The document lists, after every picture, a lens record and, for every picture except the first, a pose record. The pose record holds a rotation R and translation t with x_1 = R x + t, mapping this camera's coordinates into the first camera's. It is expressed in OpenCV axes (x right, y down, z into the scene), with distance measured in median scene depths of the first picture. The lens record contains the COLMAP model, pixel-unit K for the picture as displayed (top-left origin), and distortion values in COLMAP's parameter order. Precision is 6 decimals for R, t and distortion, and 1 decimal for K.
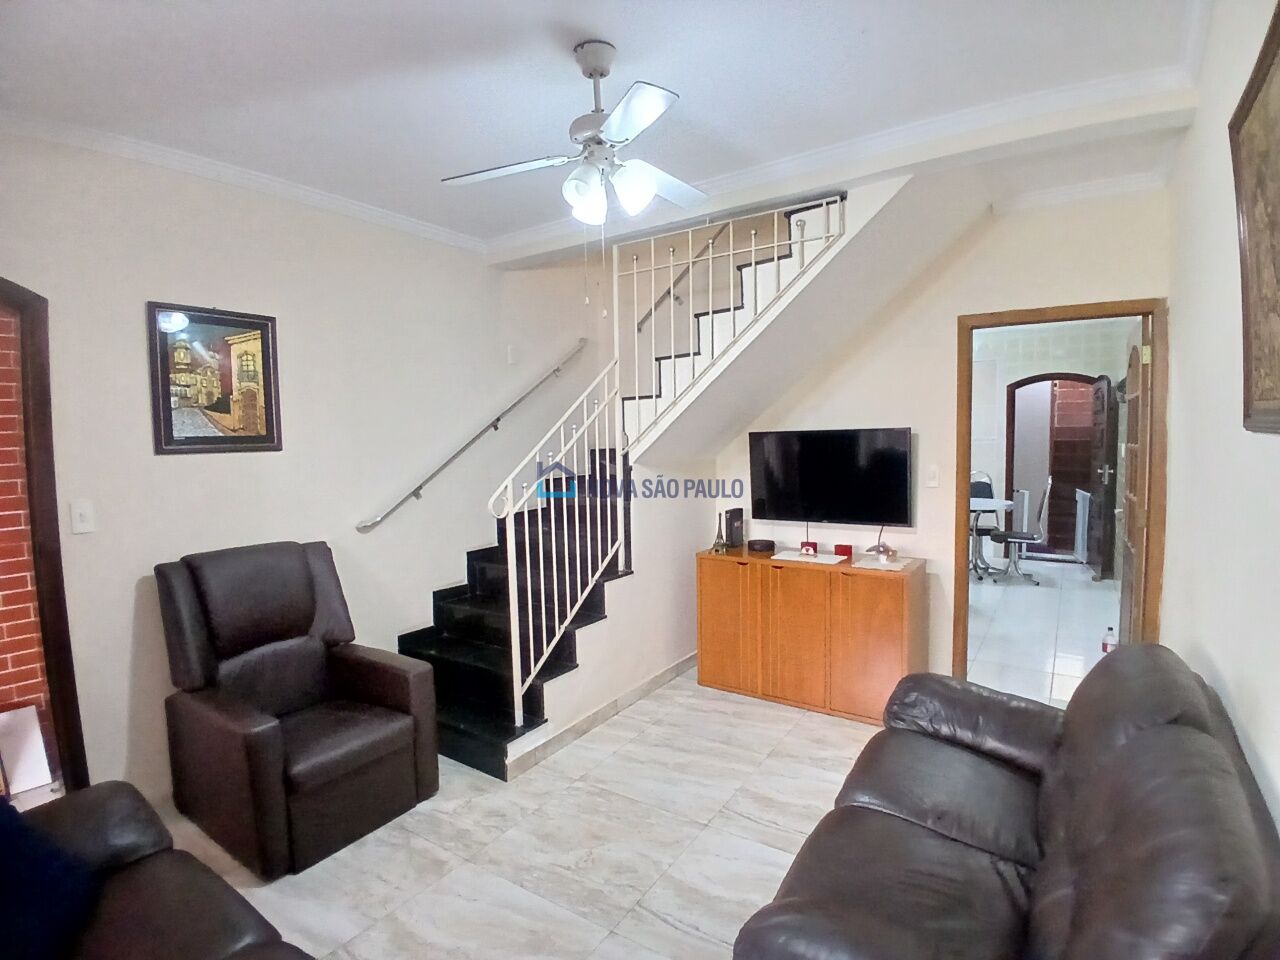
lens RADIAL K [[656.0, 0, 644.7], [0, 656.0, 479.1], [0, 0, 1]] dist [0.000611, -0.042813]
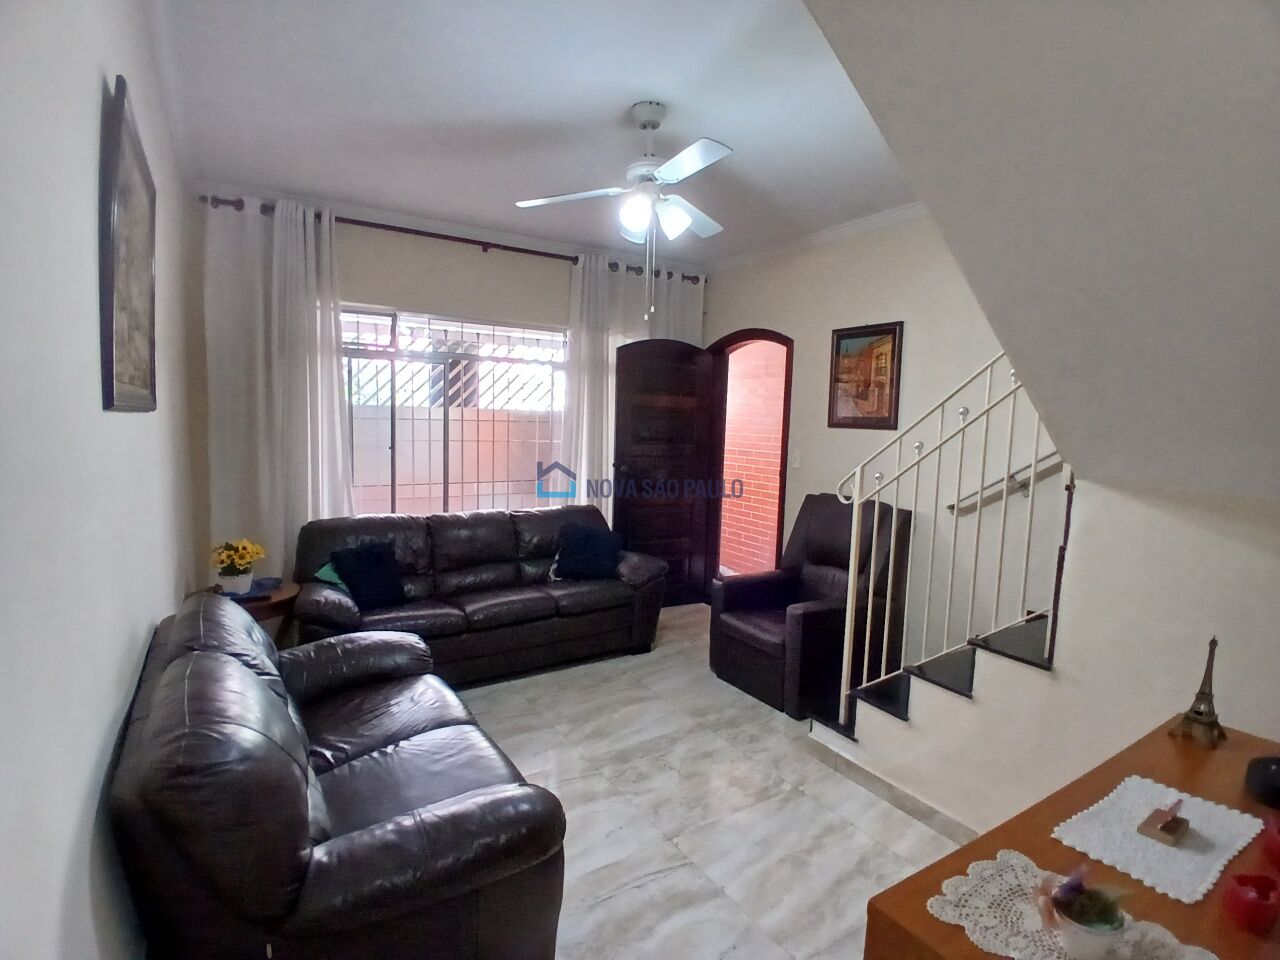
lens RADIAL K [[656.0, 0, 644.7], [0, 656.0, 479.1], [0, 0, 1]] dist [0.000611, -0.042813]
pose [[-0.435817, 0.094233, -0.895088, 0.826788], [-0.076406, 0.987040, 0.141115, -0.097743], [0.896786, 0.129890, -0.422969, 1.200171]]
